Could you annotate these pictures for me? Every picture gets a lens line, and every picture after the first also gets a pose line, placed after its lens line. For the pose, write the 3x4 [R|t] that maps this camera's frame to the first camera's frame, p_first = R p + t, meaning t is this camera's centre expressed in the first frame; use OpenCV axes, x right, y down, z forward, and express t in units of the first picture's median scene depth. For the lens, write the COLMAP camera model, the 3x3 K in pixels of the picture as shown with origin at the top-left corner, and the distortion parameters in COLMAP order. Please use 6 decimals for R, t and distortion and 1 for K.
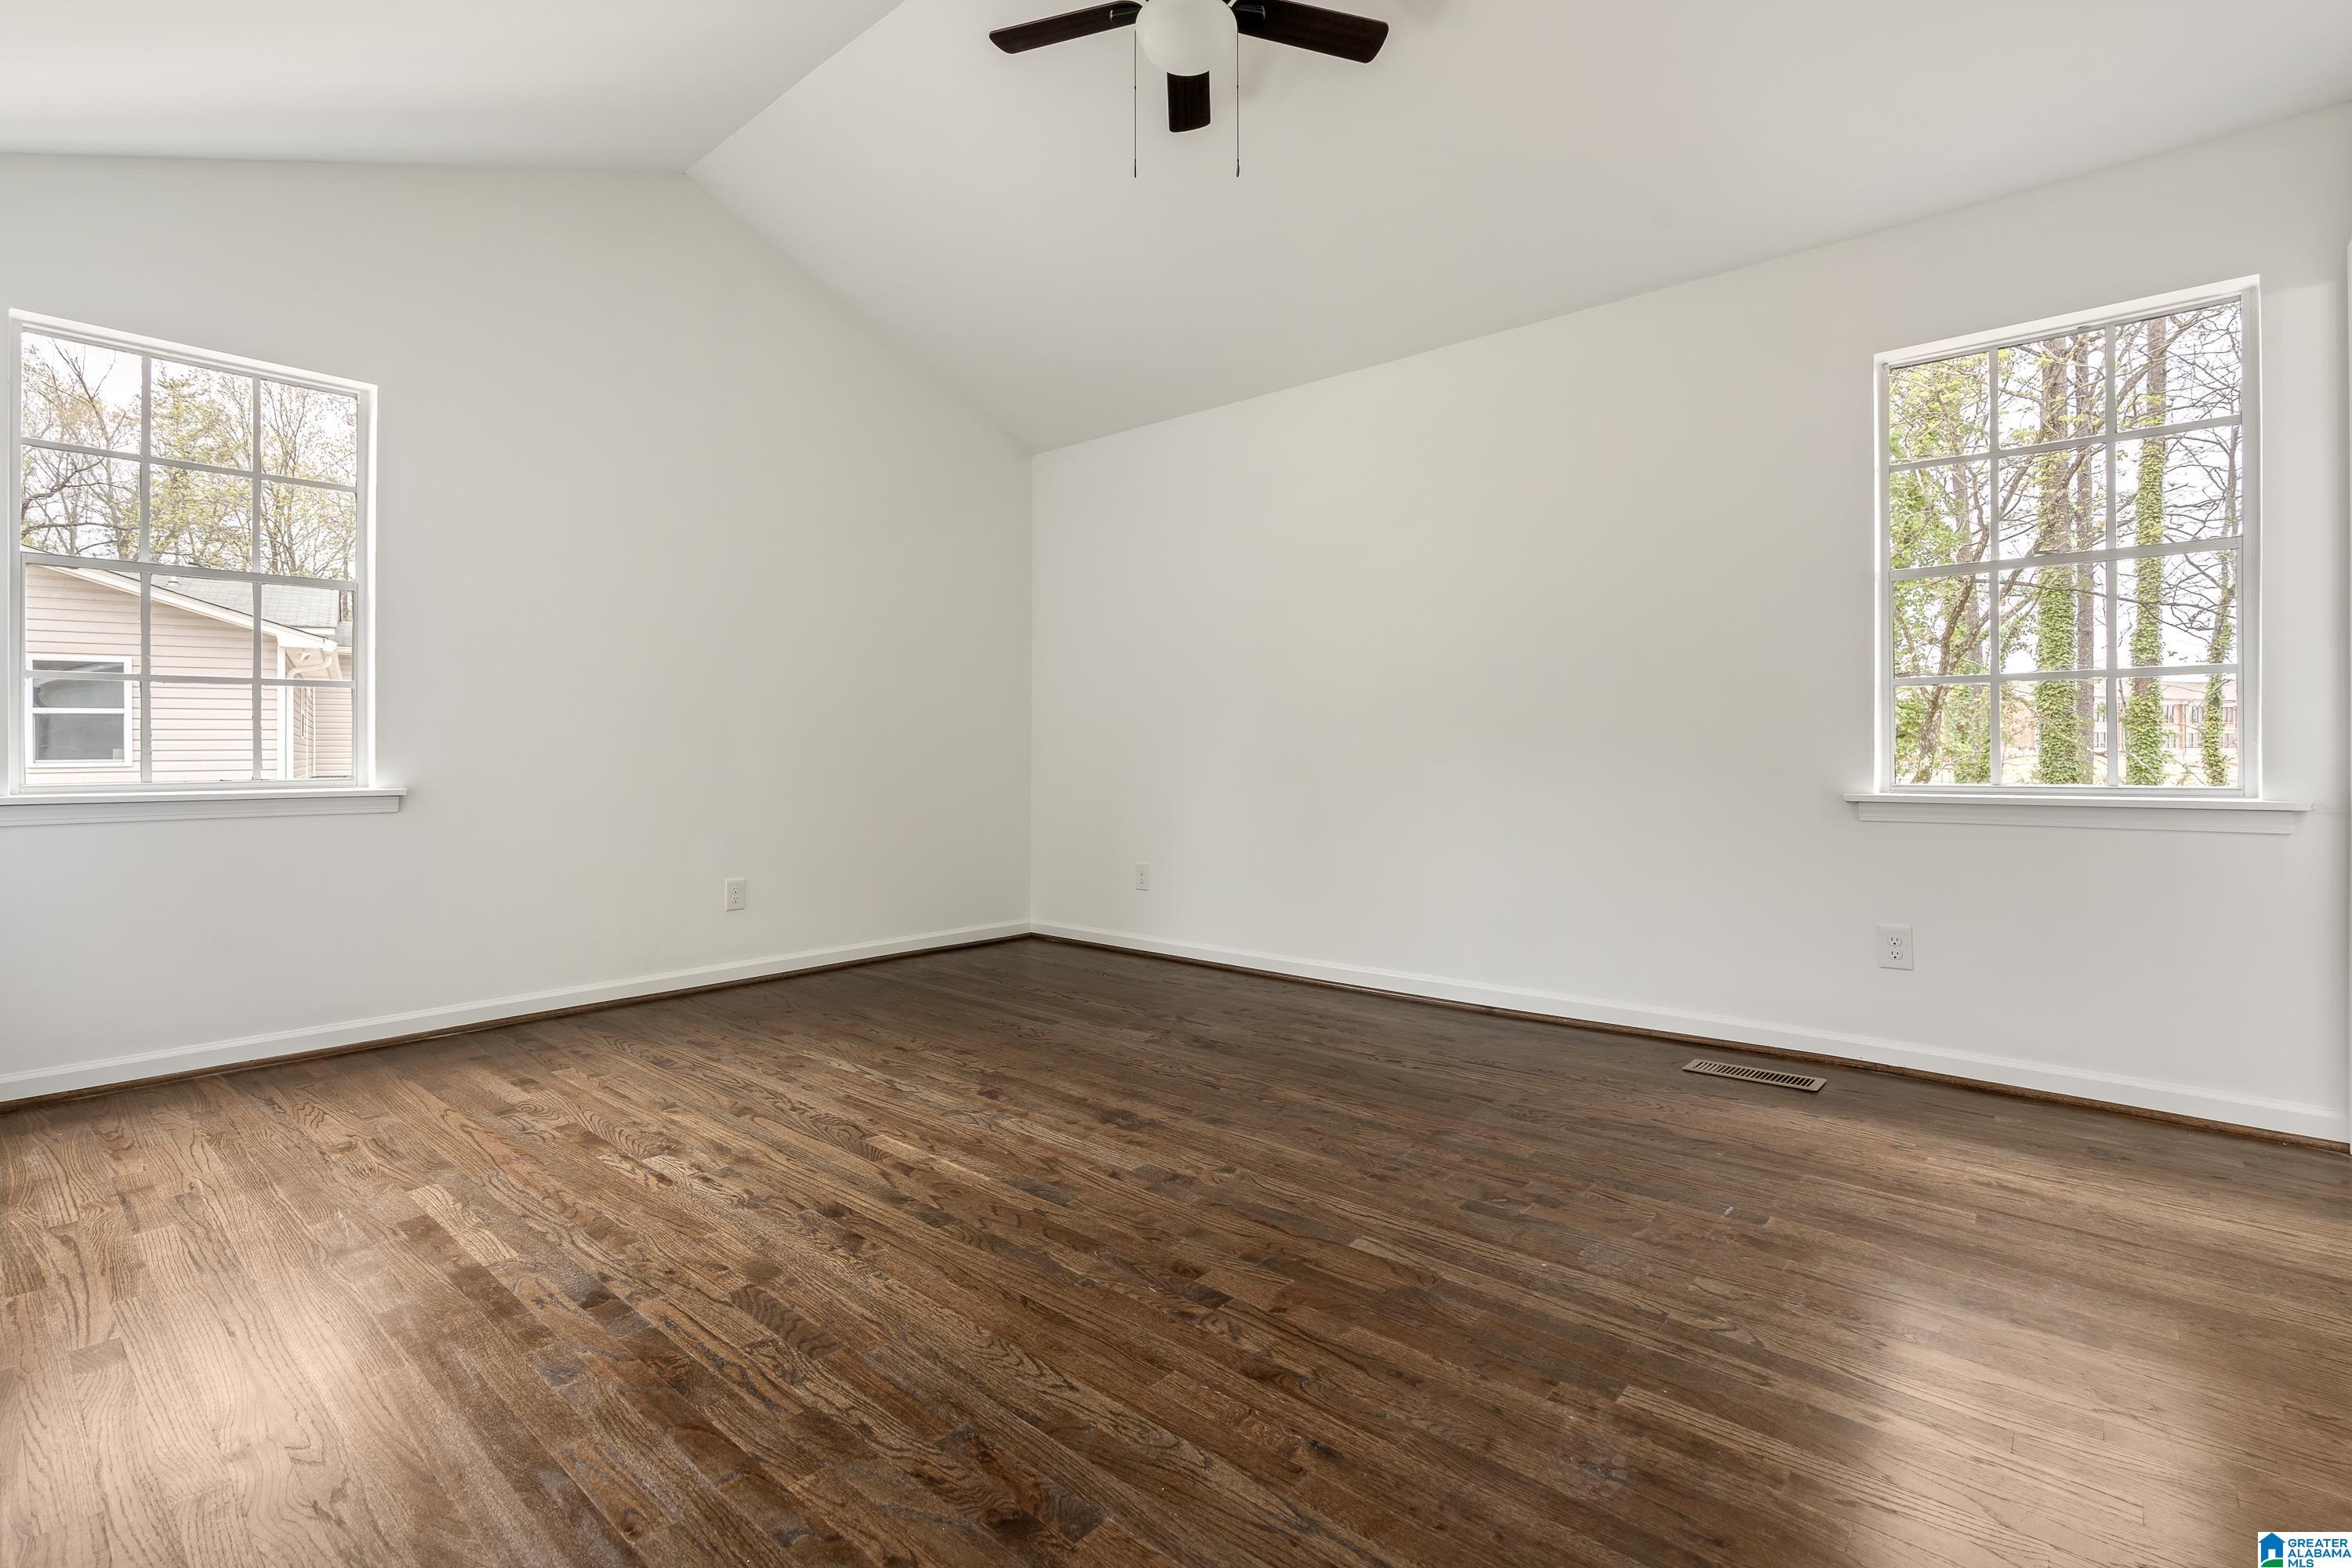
lens RADIAL K [[1096.2, 0, 1180.1], [0, 1096.2, 778.8], [0, 0, 1]] dist [-0.003509, -0.000108]
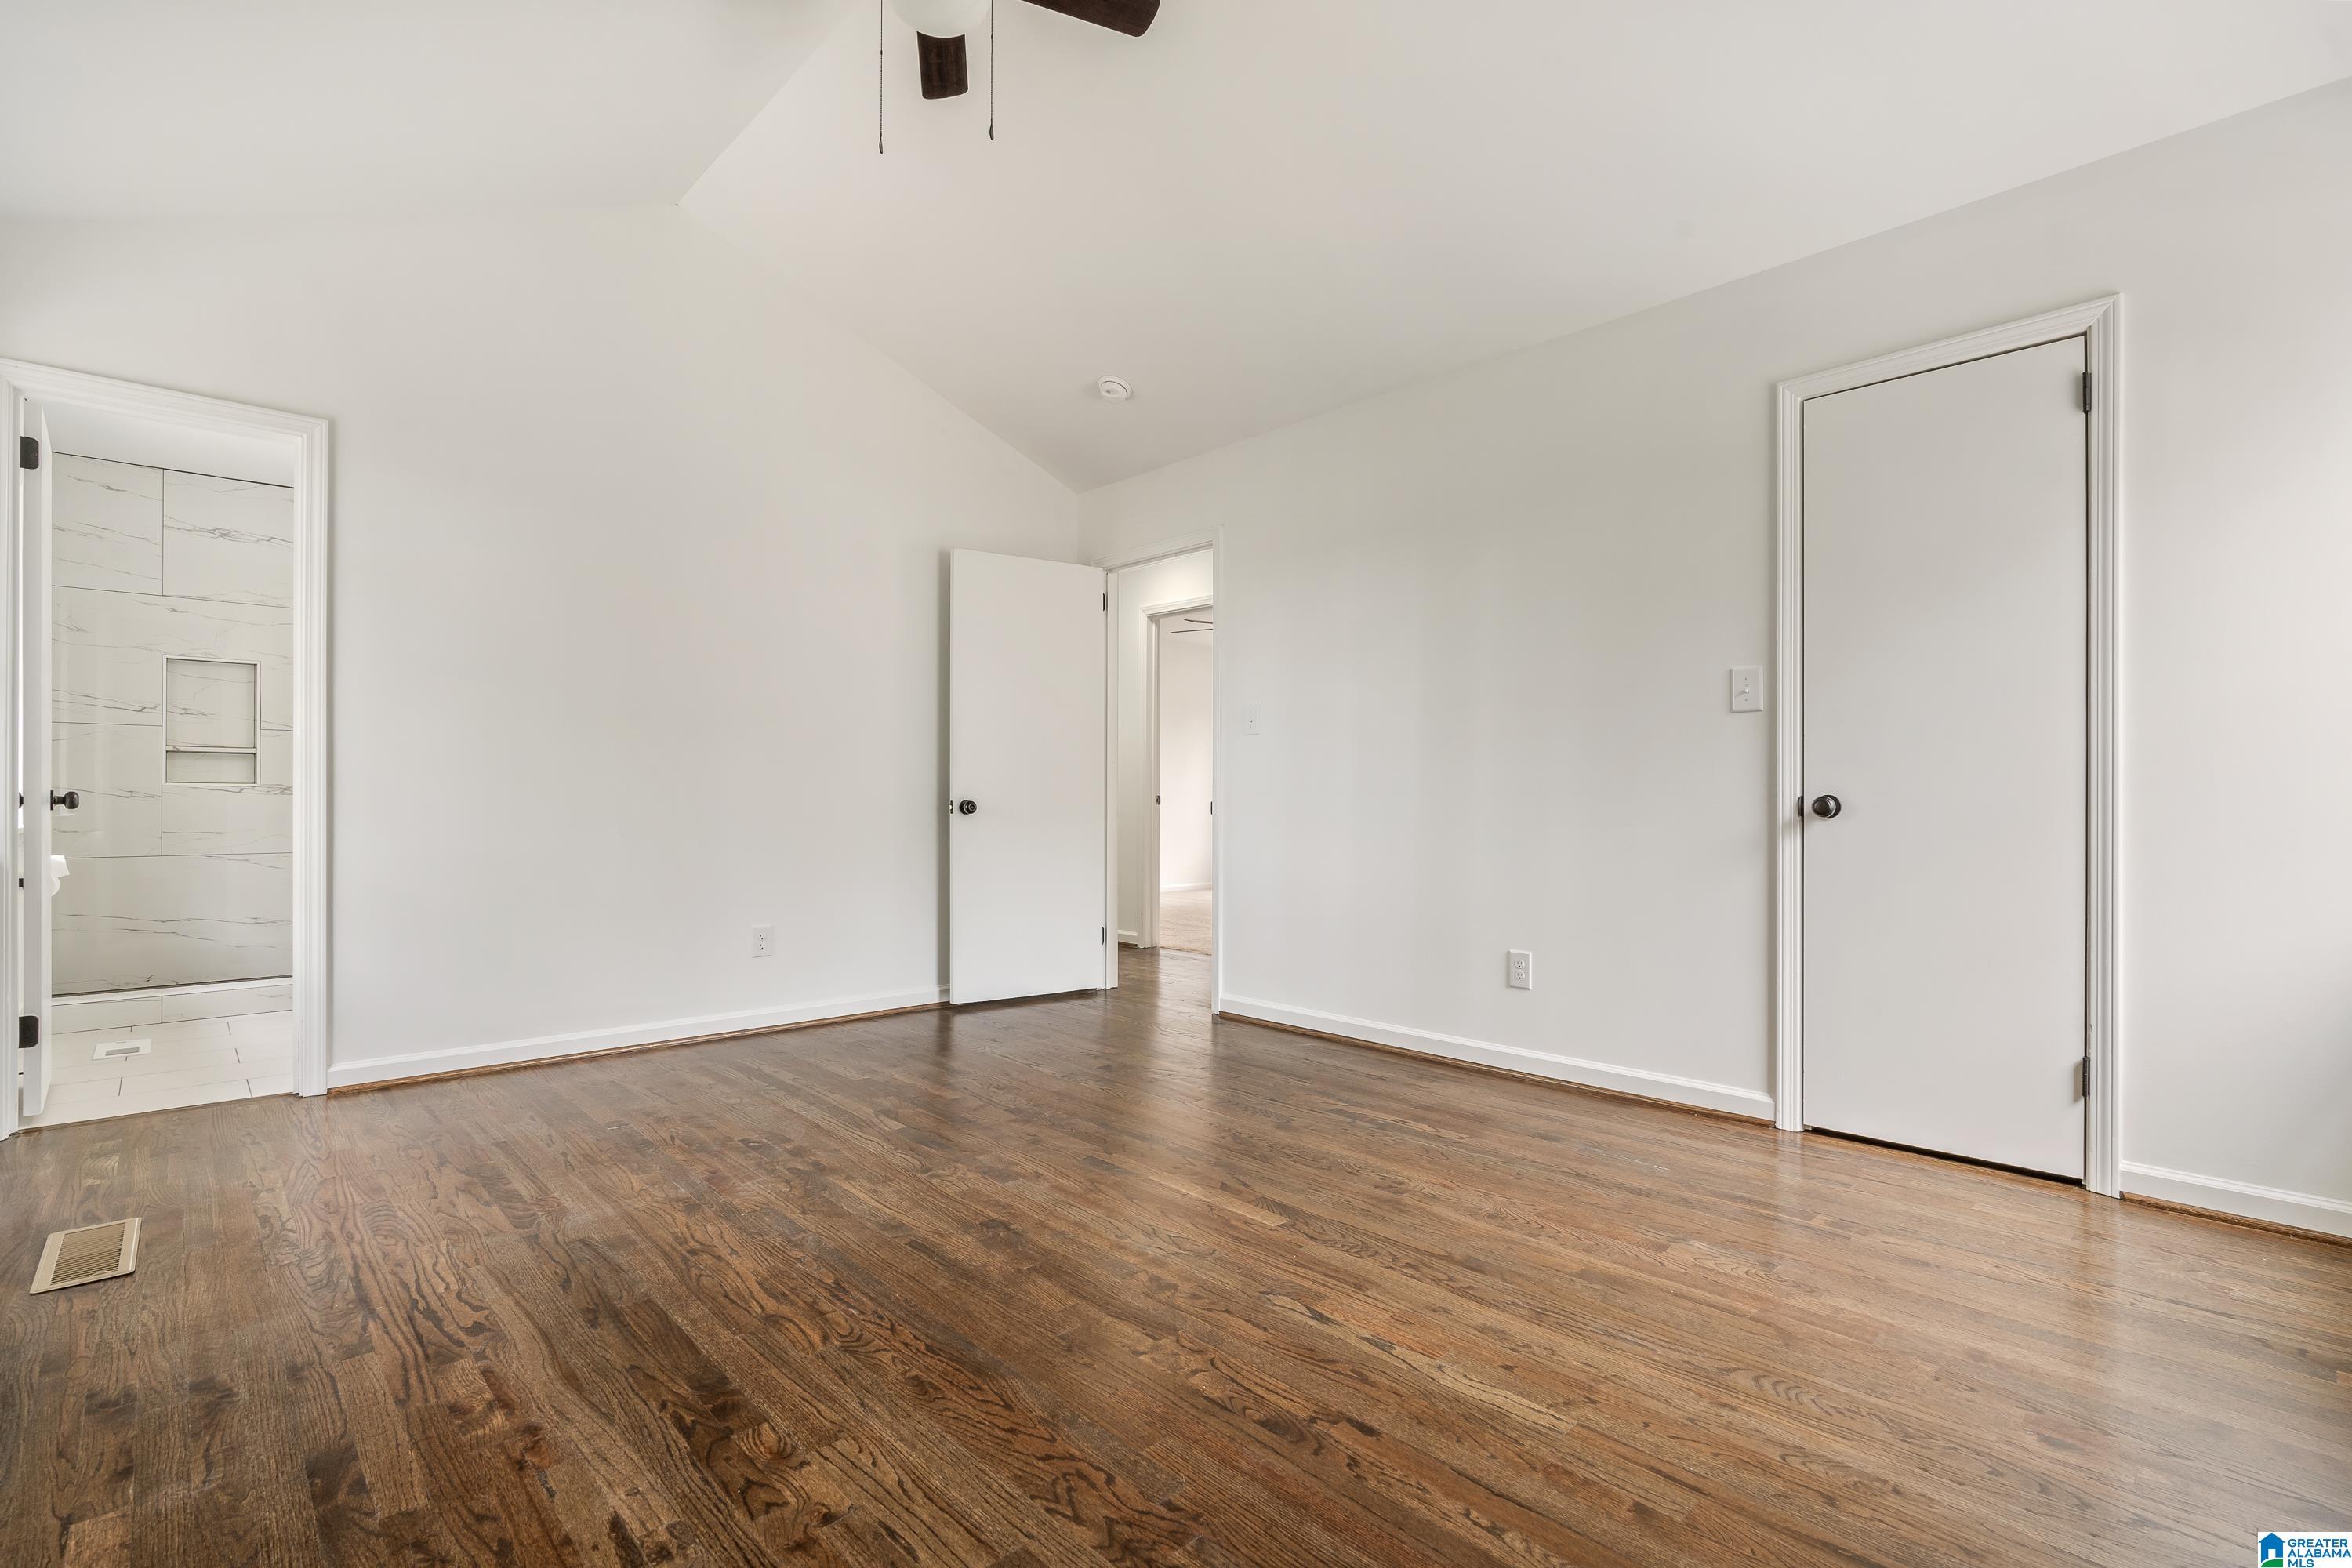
lens RADIAL K [[1096.2, 0, 1180.1], [0, 1096.2, 778.8], [0, 0, 1]] dist [-0.003509, -0.000108]
pose [[-0.994462, 0.000573, 0.105092, -0.307597], [0.001486, 0.999962, 0.008614, -0.049949], [-0.105083, 0.008723, -0.994425, 2.002382]]
